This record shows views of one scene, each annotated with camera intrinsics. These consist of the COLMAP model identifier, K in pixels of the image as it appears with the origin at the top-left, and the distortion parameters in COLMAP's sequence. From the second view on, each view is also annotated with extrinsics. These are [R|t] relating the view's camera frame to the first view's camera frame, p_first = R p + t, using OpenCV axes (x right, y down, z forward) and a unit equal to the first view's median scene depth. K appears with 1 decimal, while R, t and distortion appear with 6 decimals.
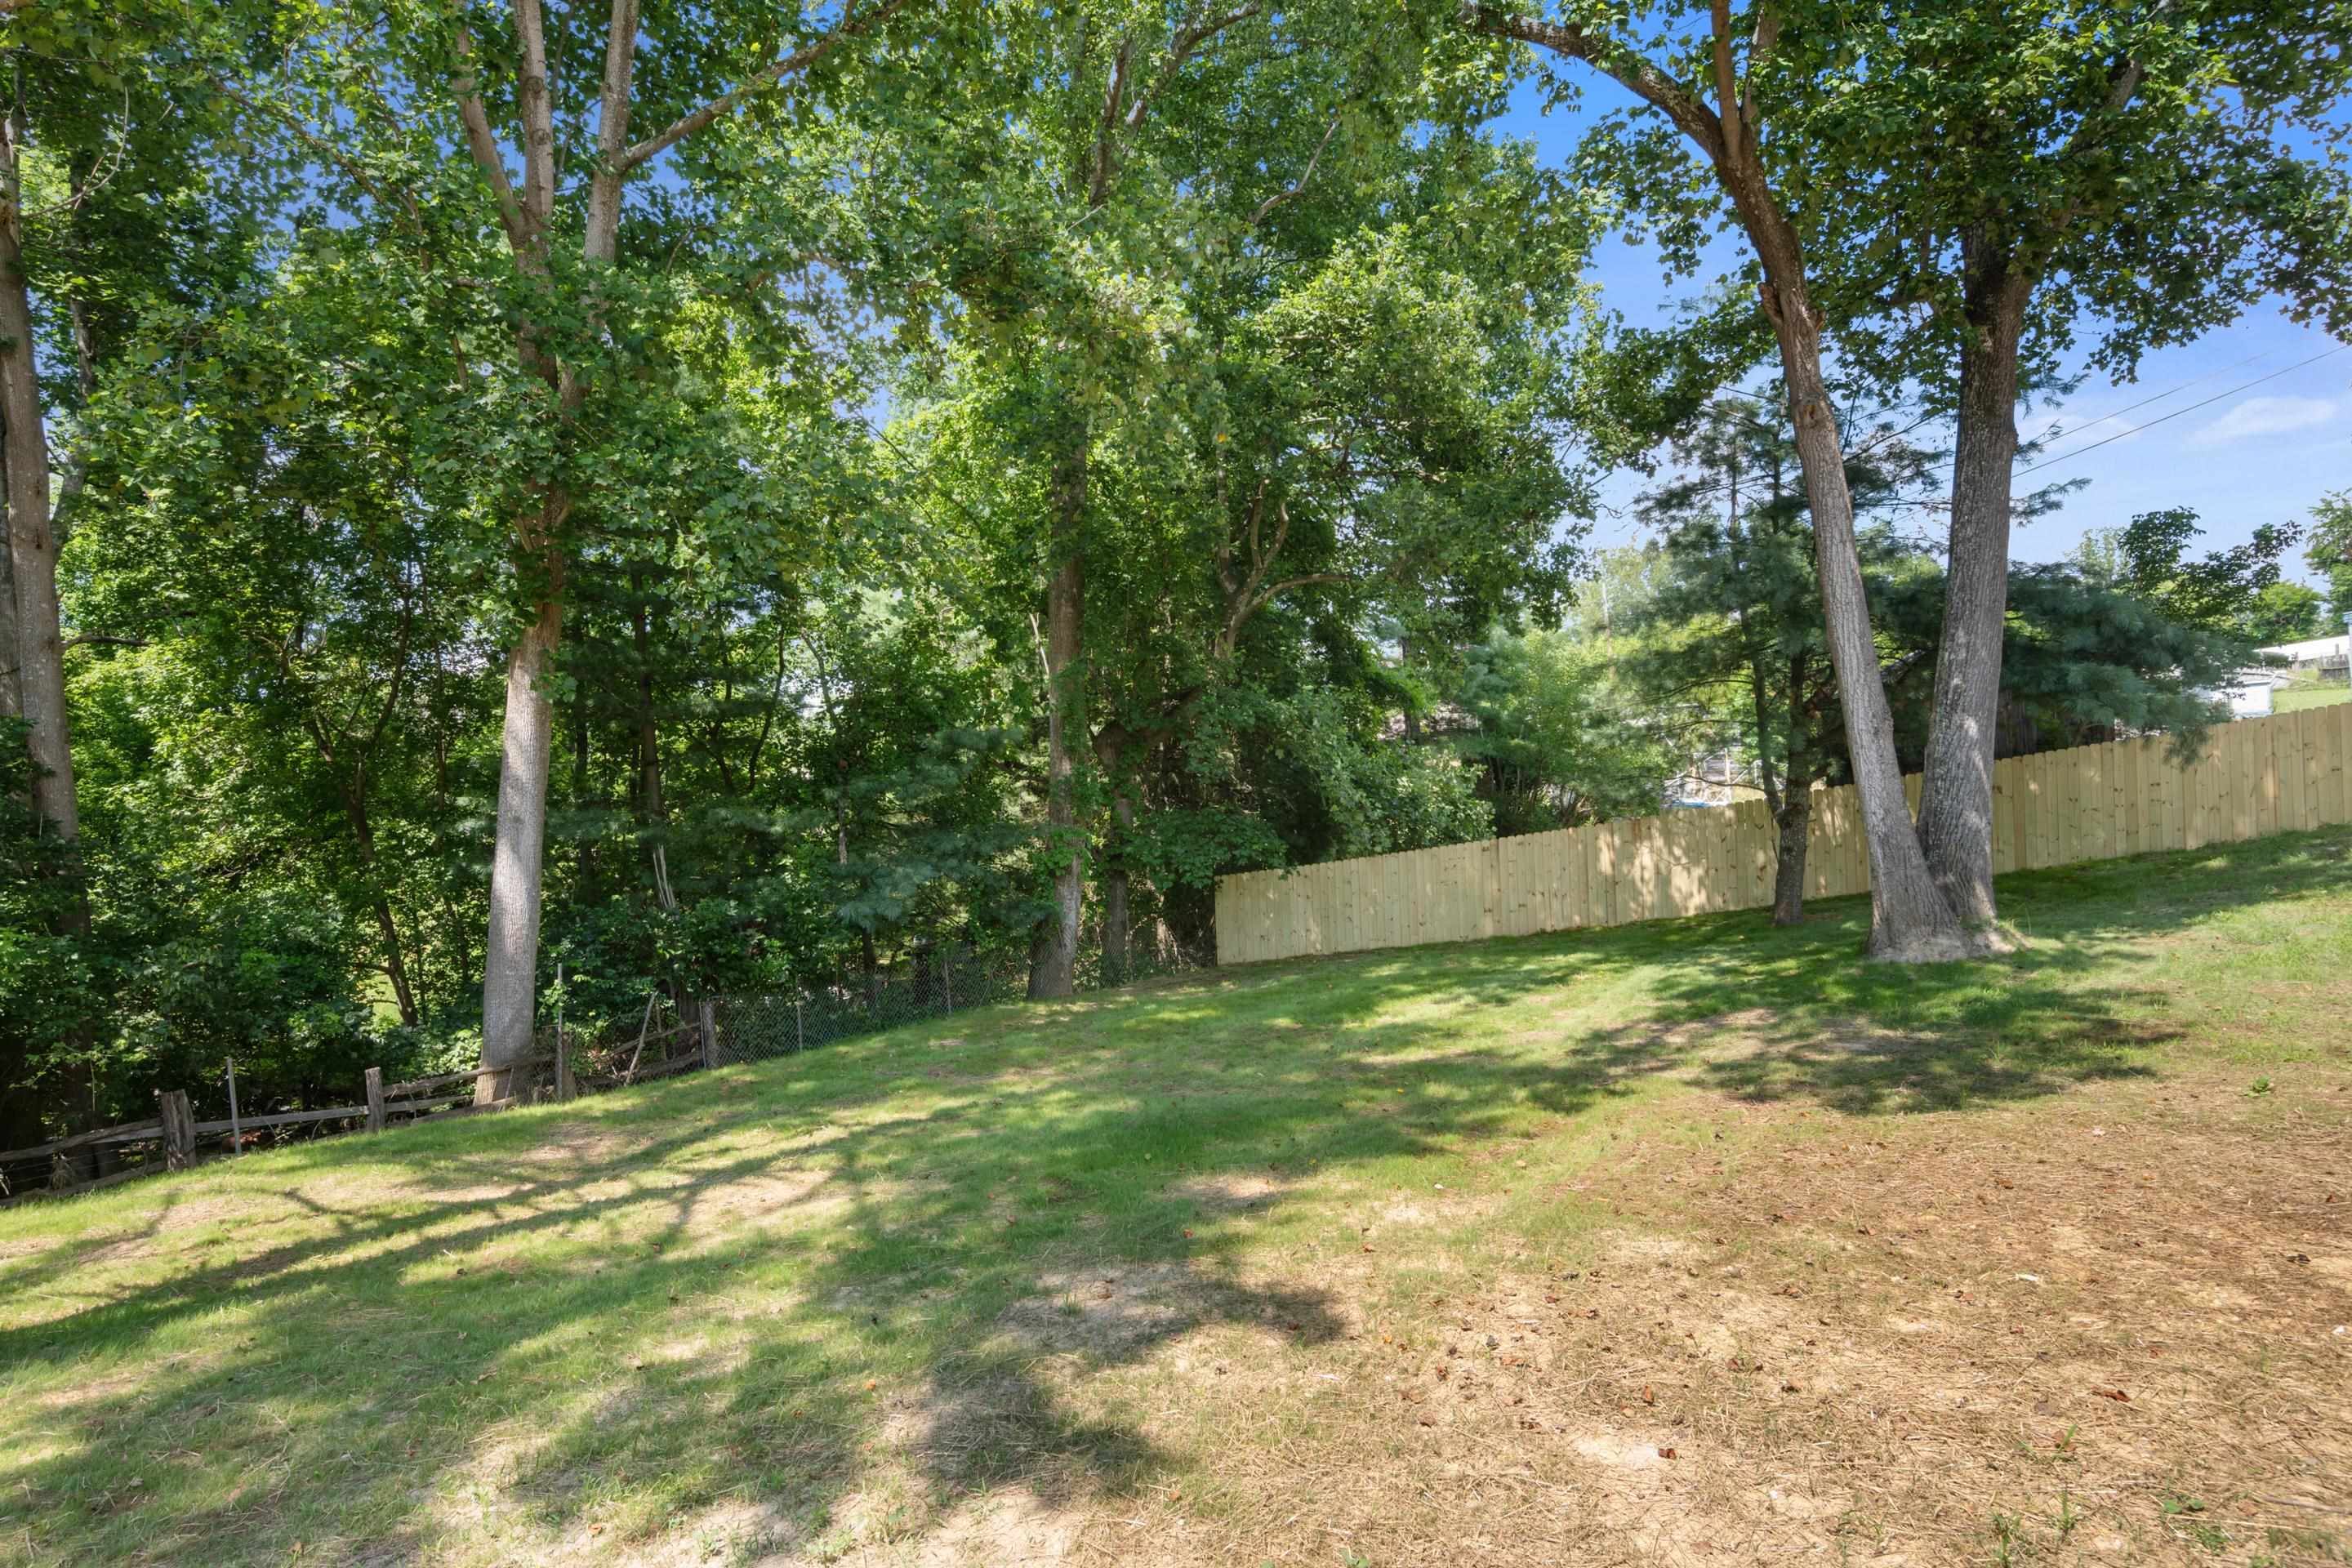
lens RADIAL K [[1328.3, 0, 1176.0], [0, 1328.3, 784.0], [0, 0, 1]] dist [-0.010538, -0.000333]
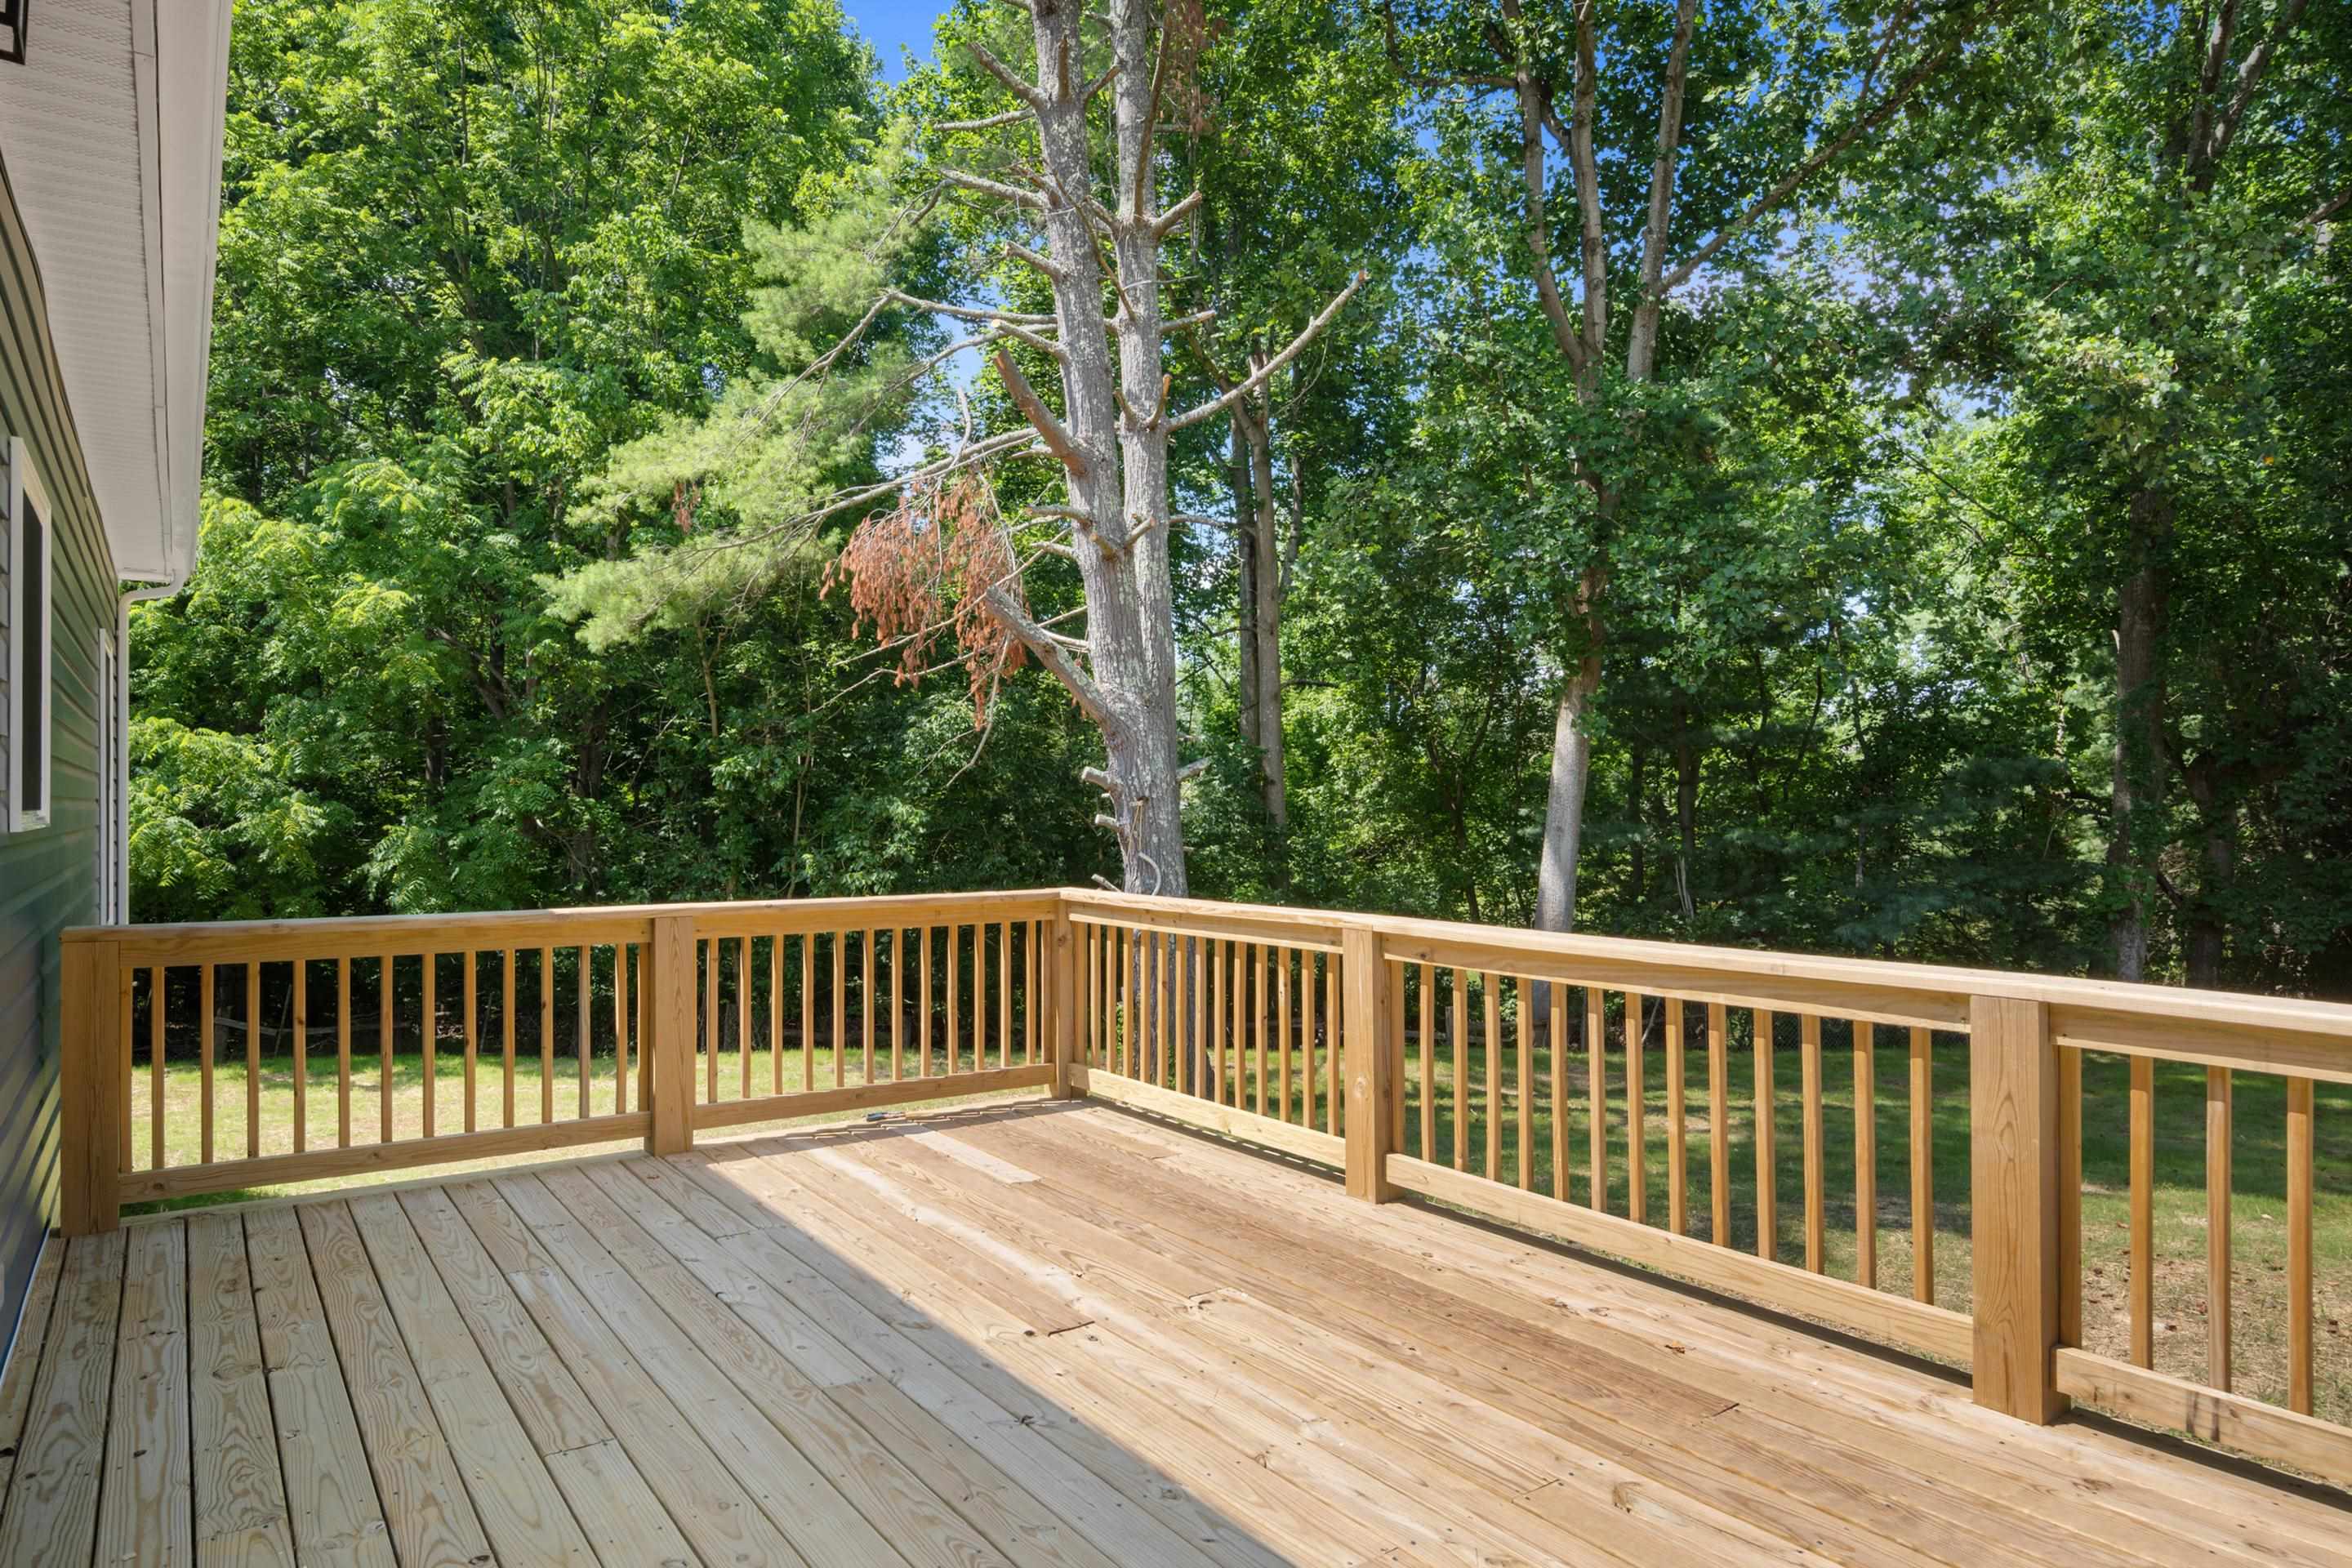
lens RADIAL K [[1415.7, 0, 1145.7], [0, 1415.7, 791.3], [0, 0, 1]] dist [0.000337, -0.003595]
pose [[0.708894, 0.036603, -0.704364, 0.139734], [-0.036280, 0.999223, 0.015412, -0.012653], [0.704381, 0.014629, 0.709671, -0.190757]]
